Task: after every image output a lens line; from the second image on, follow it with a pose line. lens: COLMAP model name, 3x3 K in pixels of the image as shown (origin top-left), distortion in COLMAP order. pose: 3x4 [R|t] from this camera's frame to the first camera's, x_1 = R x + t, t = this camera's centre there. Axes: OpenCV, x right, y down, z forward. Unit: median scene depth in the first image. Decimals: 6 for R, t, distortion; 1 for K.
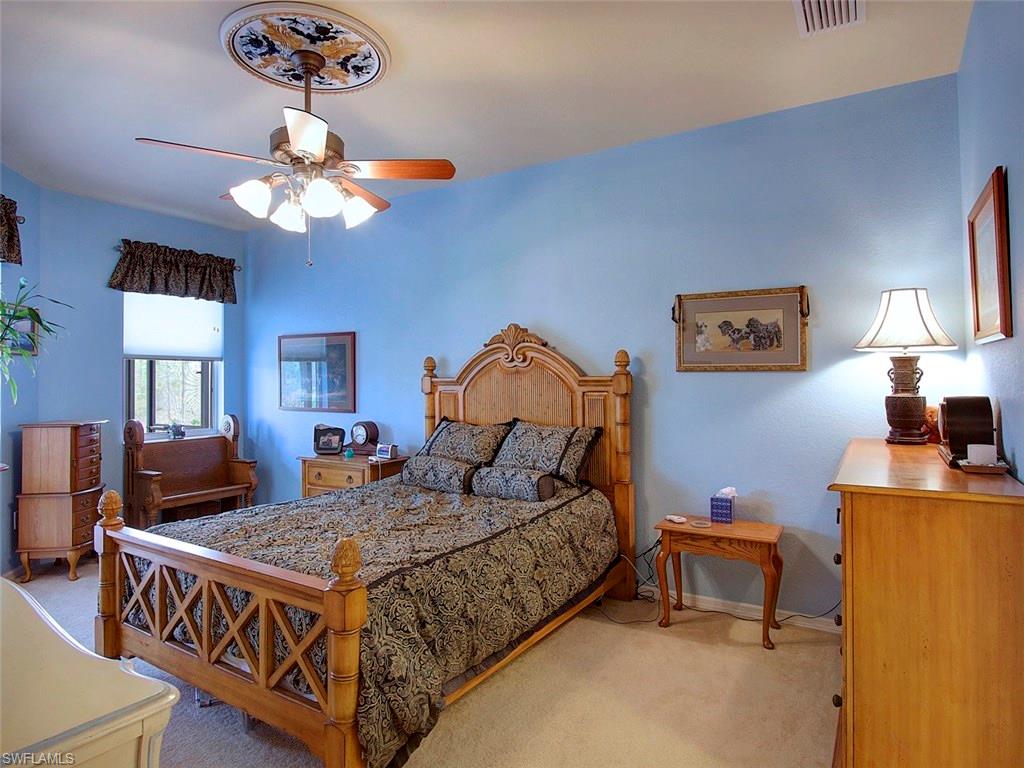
lens RADIAL K [[571.4, 0, 513.7], [0, 571.4, 380.7], [0, 0, 1]] dist [-0.036855, -0.001764]
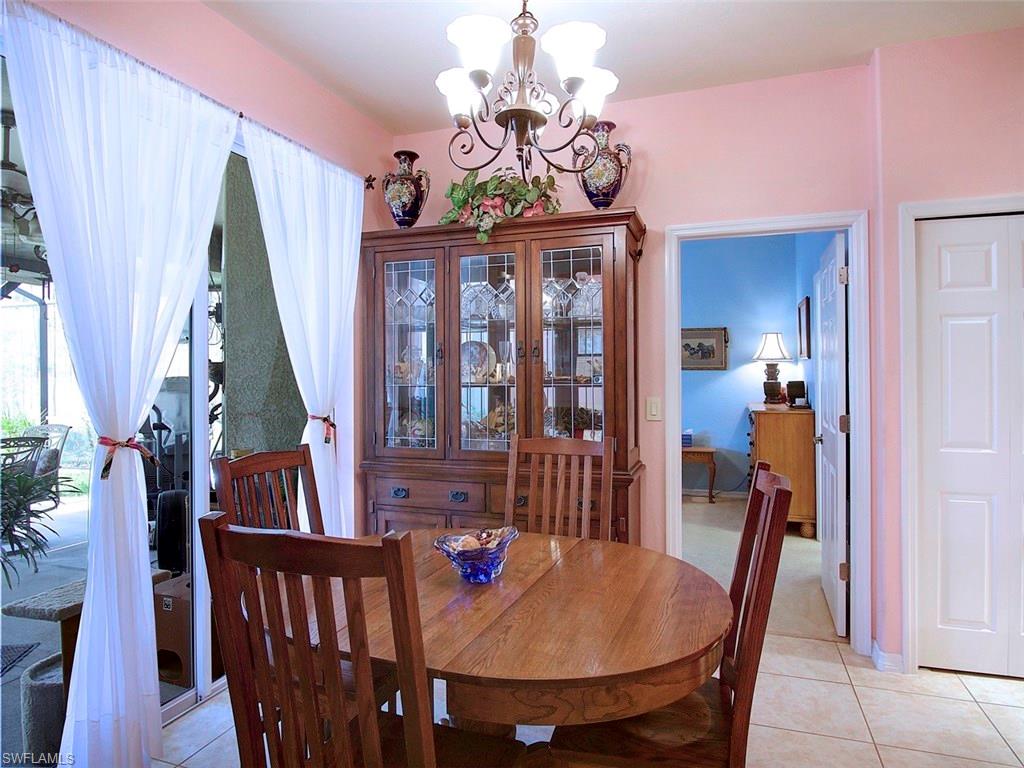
lens RADIAL K [[571.4, 0, 513.1], [0, 571.4, 382.3], [0, 0, 1]] dist [-0.036855, -0.001764]
pose [[0.979974, 0.001123, 0.199120, -0.737686], [-0.003184, 0.999945, 0.010032, 0.010911], [-0.199098, -0.010465, 0.979924, -0.973886]]
